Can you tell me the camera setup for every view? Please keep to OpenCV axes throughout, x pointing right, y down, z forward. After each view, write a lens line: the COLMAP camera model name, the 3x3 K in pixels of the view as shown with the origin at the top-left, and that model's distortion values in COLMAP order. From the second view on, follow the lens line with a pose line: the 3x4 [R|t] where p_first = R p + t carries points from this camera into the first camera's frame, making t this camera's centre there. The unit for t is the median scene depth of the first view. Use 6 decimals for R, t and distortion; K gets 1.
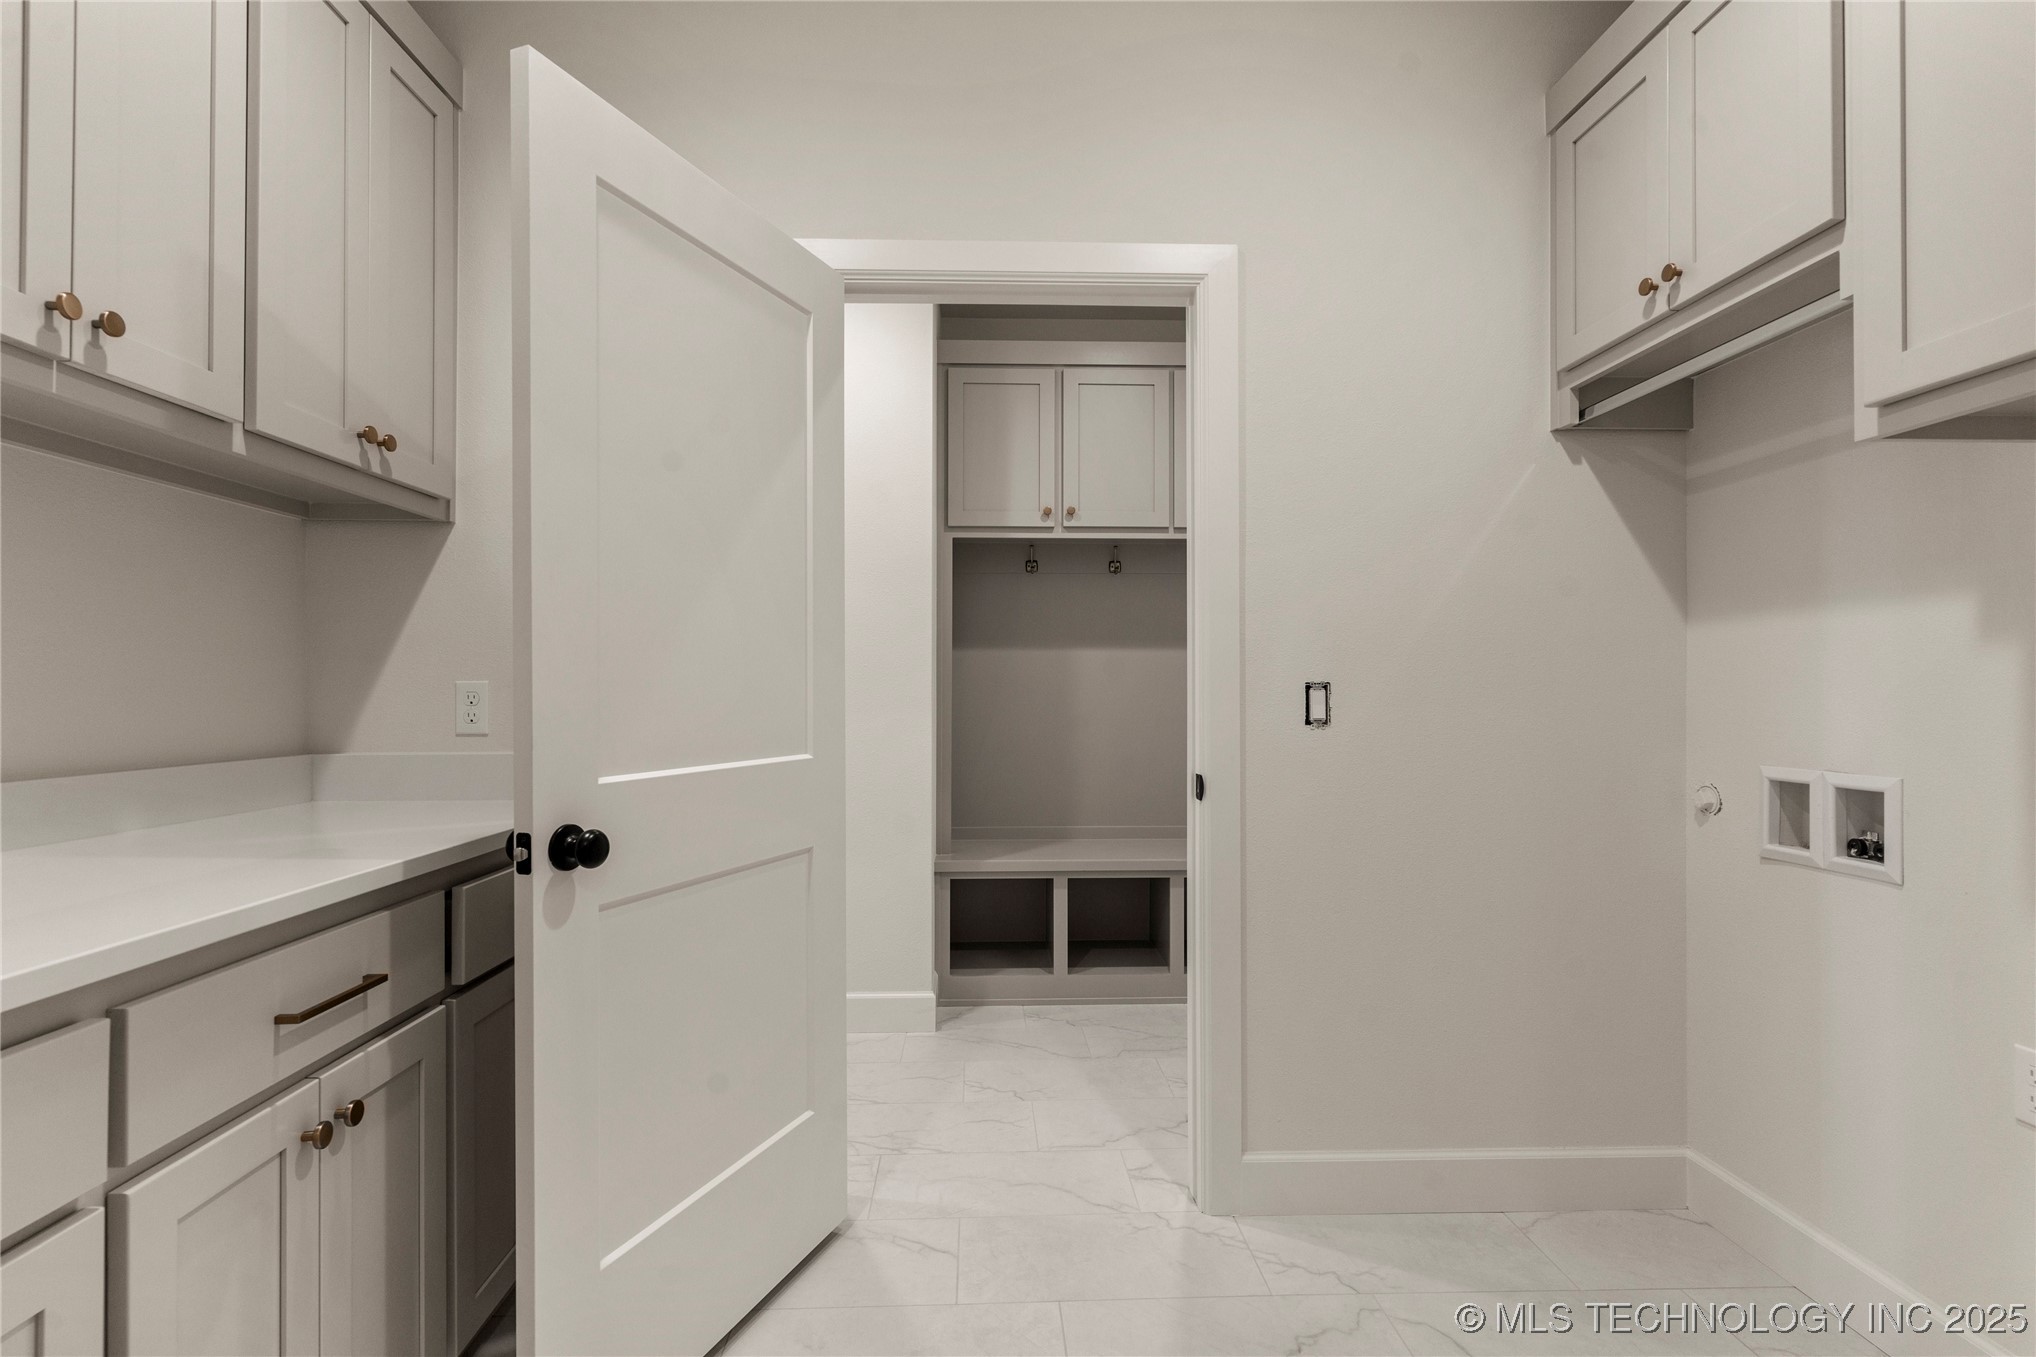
lens RADIAL K [[971.3, 0, 1010.8], [0, 971.3, 677.4], [0, 0, 1]] dist [0.001943, 0.000725]
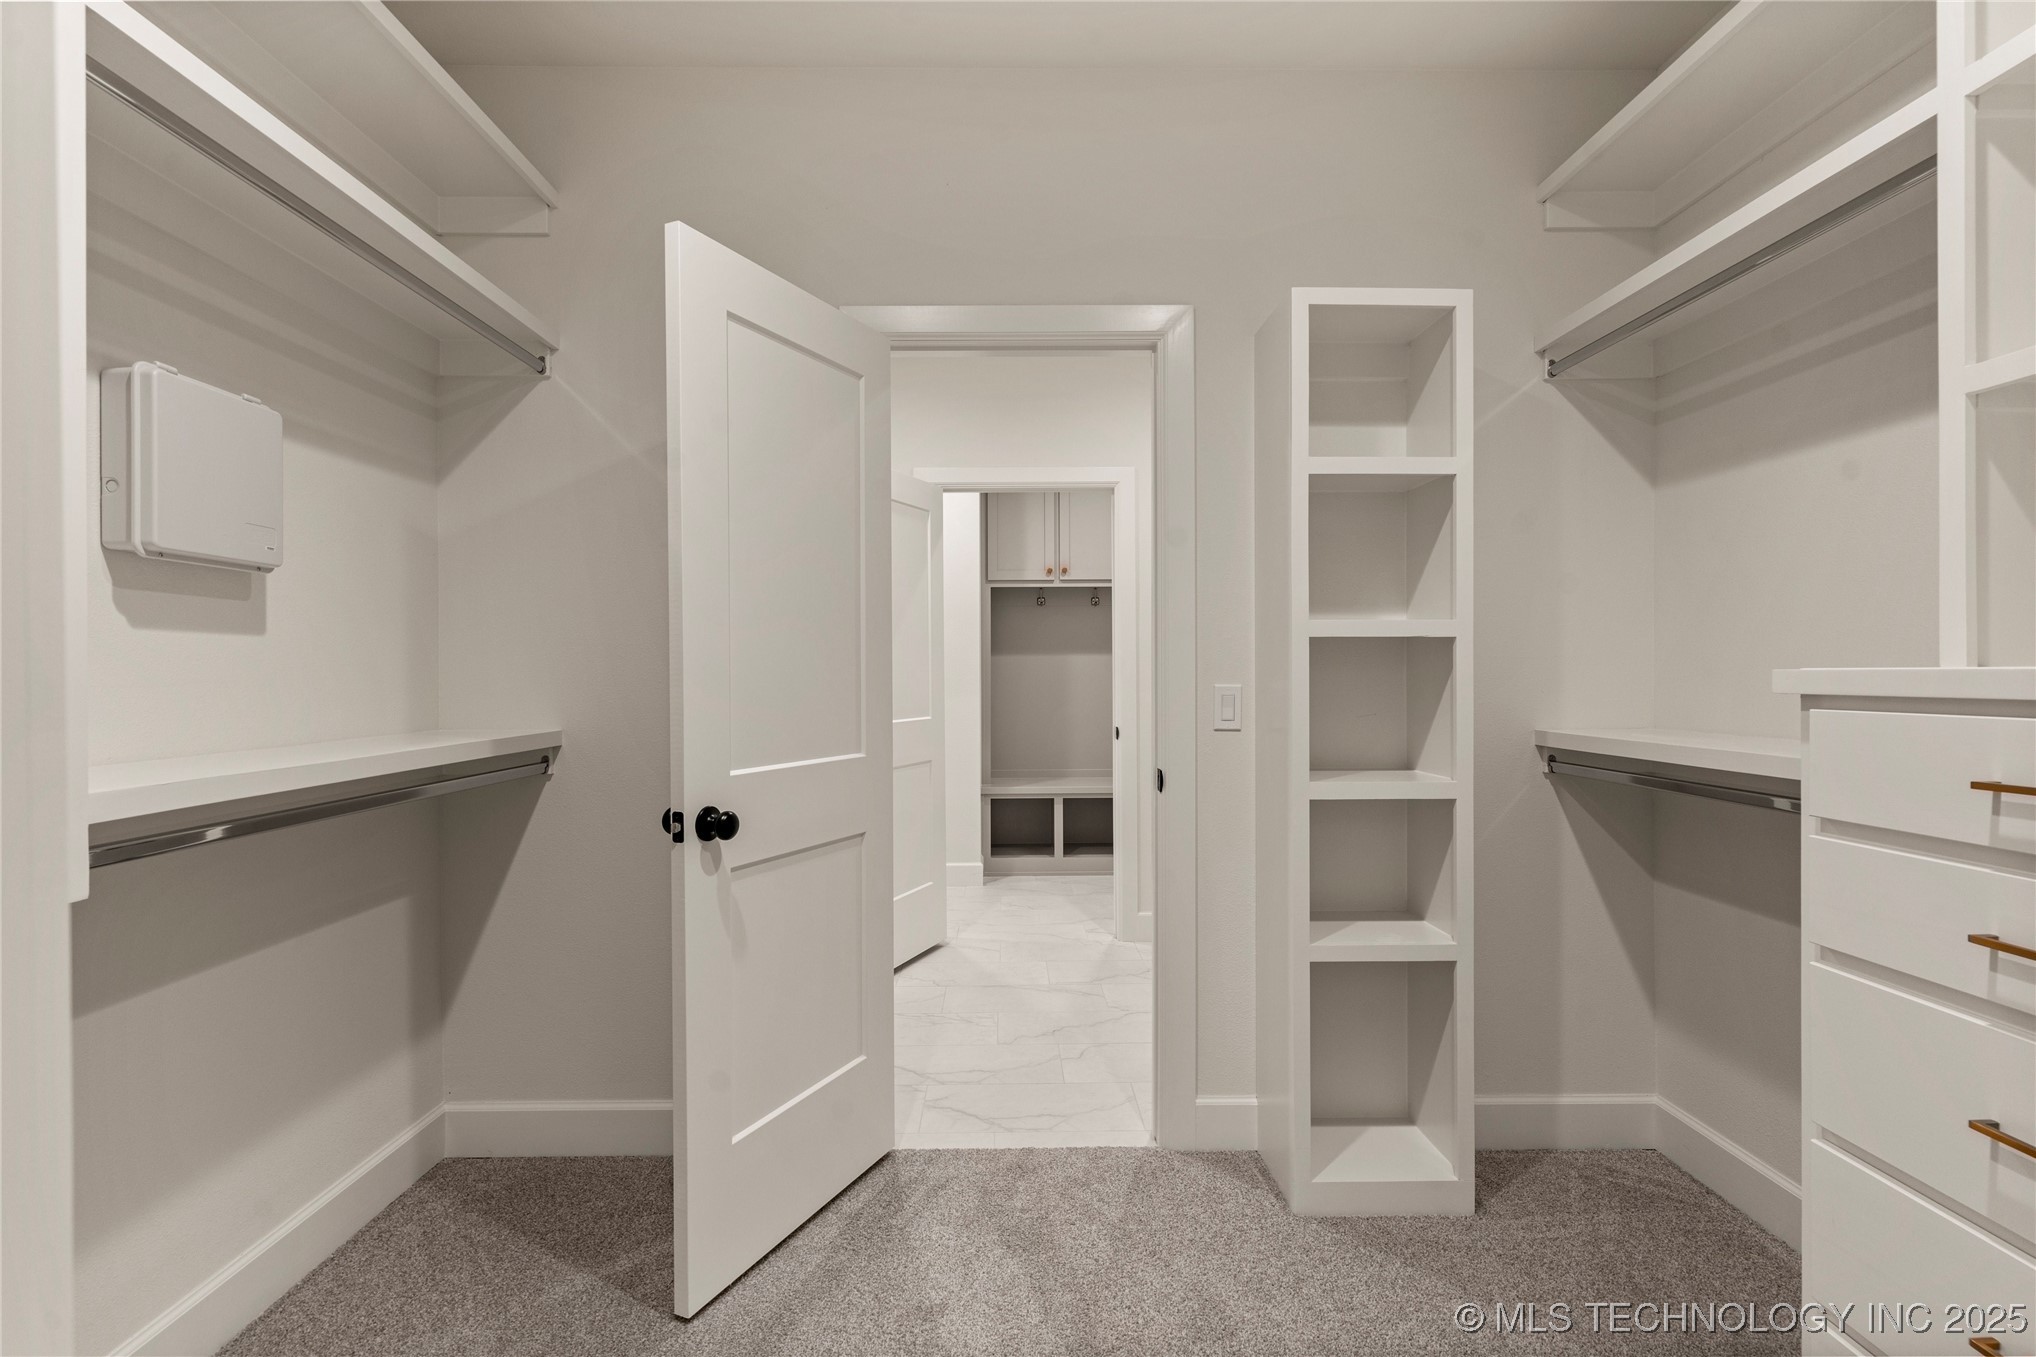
lens RADIAL K [[971.3, 0, 1010.8], [0, 971.3, 677.4], [0, 0, 1]] dist [0.001943, 0.000725]
pose [[0.999594, -0.005003, -0.028057, 0.017617], [0.005278, 0.999939, 0.009742, -0.010933], [0.028006, -0.009886, 0.999559, -0.601204]]
